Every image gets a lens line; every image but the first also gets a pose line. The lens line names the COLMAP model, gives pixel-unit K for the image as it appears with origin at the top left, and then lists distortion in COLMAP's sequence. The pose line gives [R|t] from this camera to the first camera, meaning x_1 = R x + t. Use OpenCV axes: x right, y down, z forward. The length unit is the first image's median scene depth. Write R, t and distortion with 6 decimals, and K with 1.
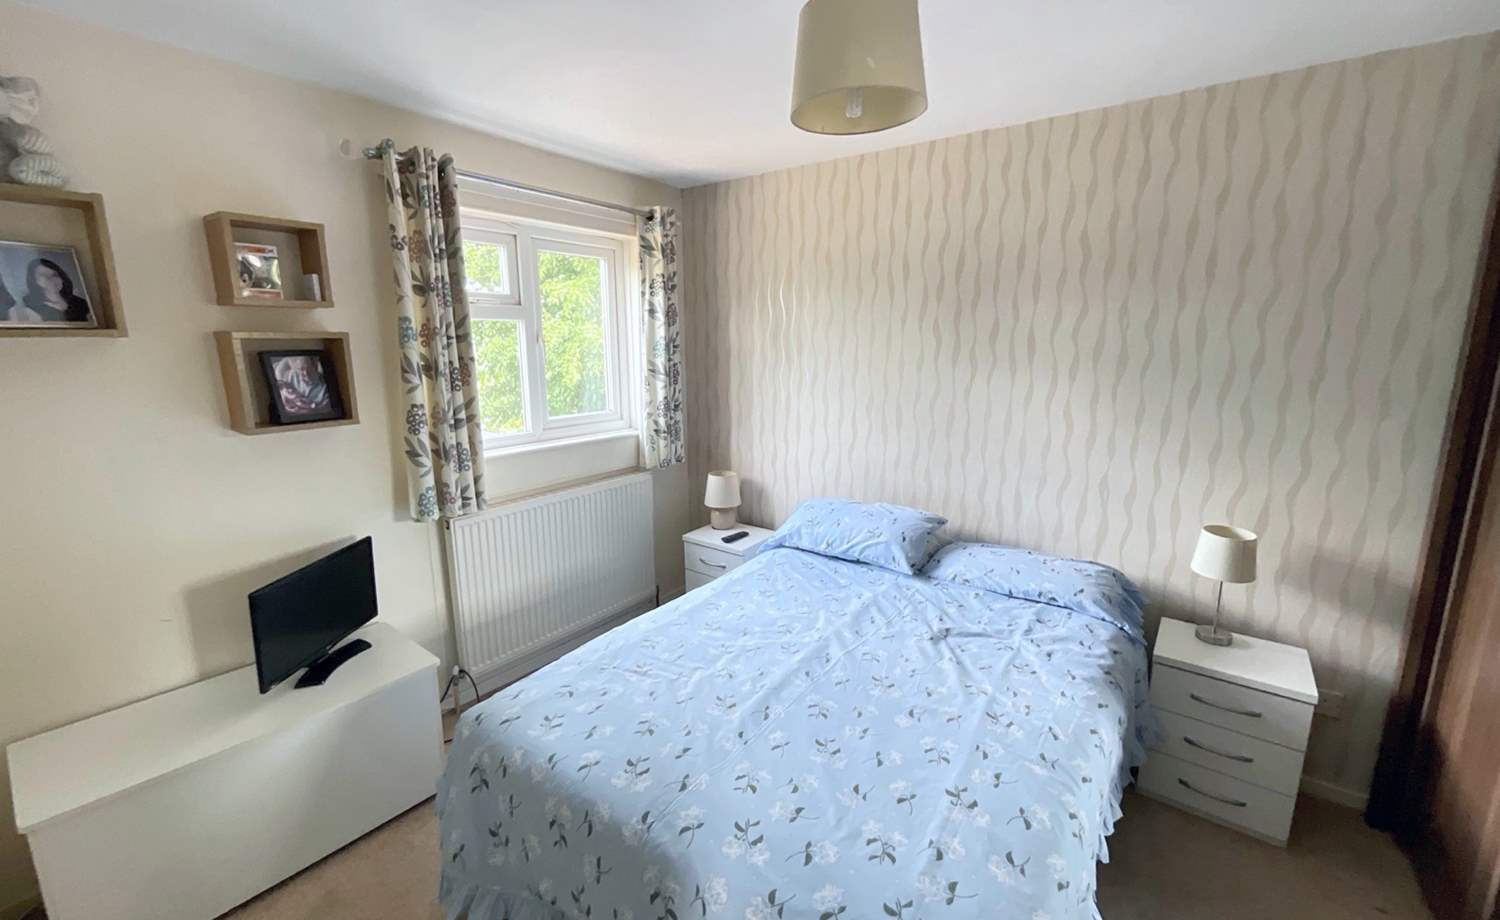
lens RADIAL K [[621.8, 0, 750.3], [0, 621.8, 455.0], [0, 0, 1]] dist [-0.001286, 0.000067]
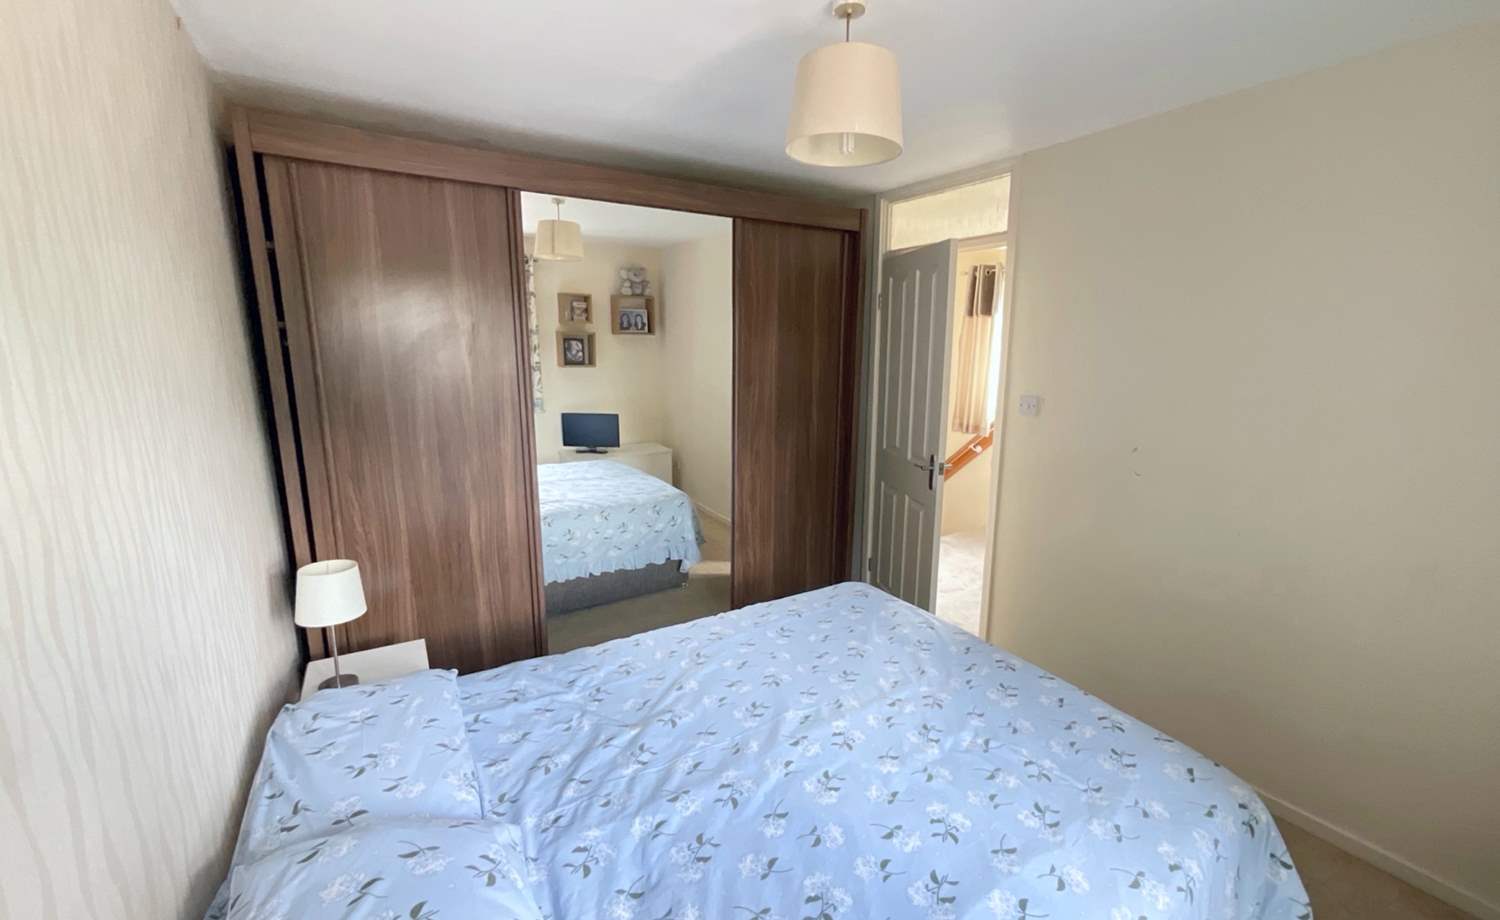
lens RADIAL K [[607.7, 0, 750.0], [0, 607.7, 460.0], [0, 0, 1]] dist [-0.004032, 0.002813]
pose [[-0.929158, -0.069408, 0.363109, -0.066080], [0.070654, 0.930770, 0.358713, -0.244755], [-0.362869, 0.358956, -0.859928, 1.282393]]
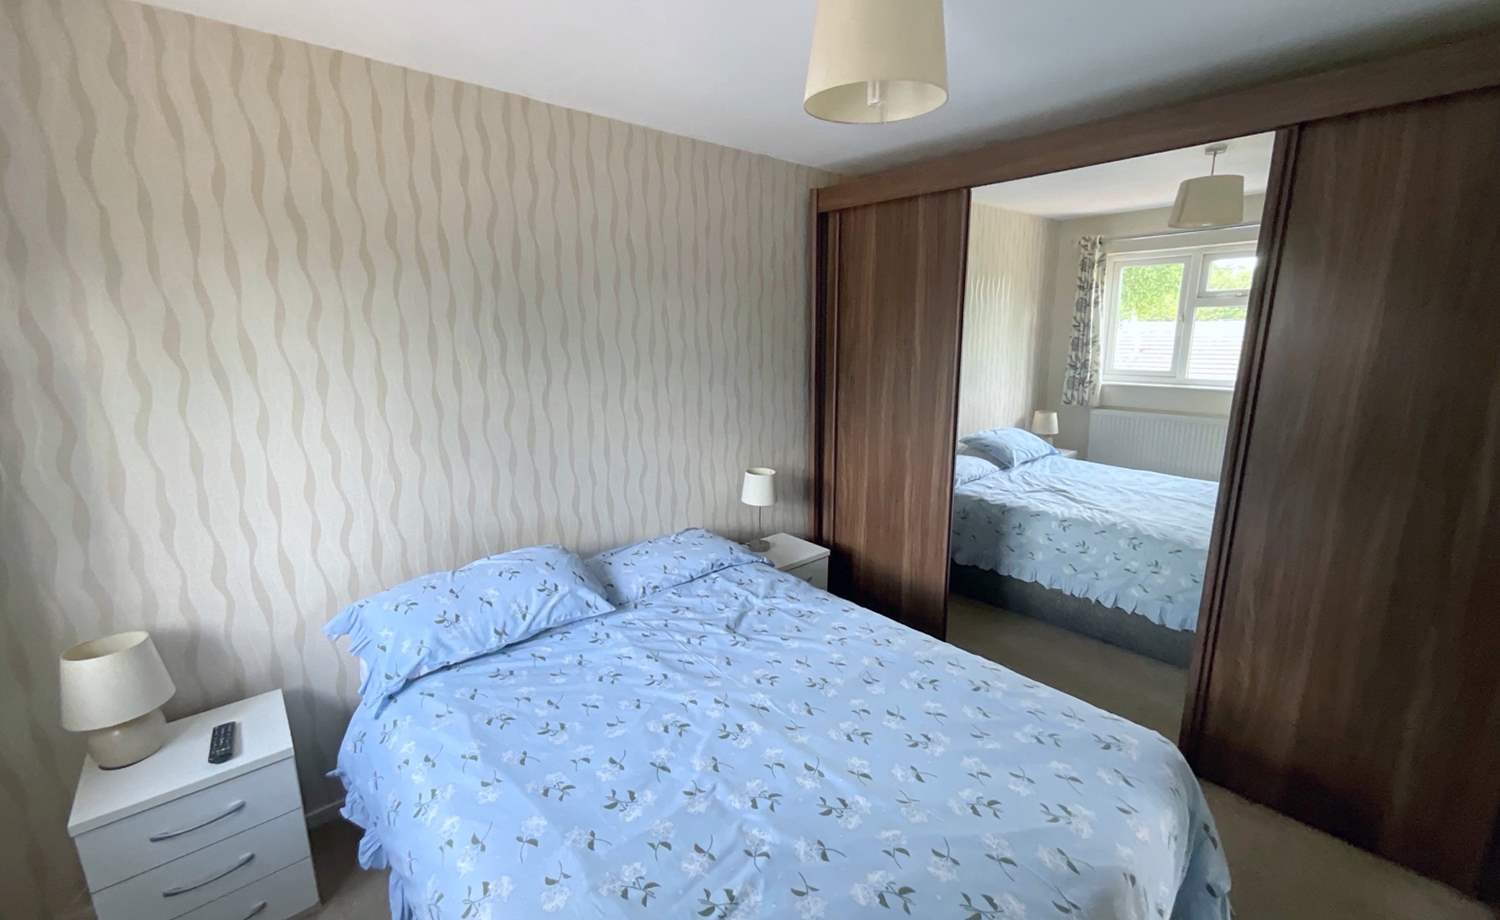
lens RADIAL K [[607.7, 0, 750.0], [0, 607.7, 460.0], [0, 0, 1]] dist [-0.004032, 0.002813]
pose [[0.205164, -0.206784, 0.956634, -0.492086], [0.191648, 0.966992, 0.167922, -0.122468], [-0.959781, 0.148885, 0.238022, 0.603091]]
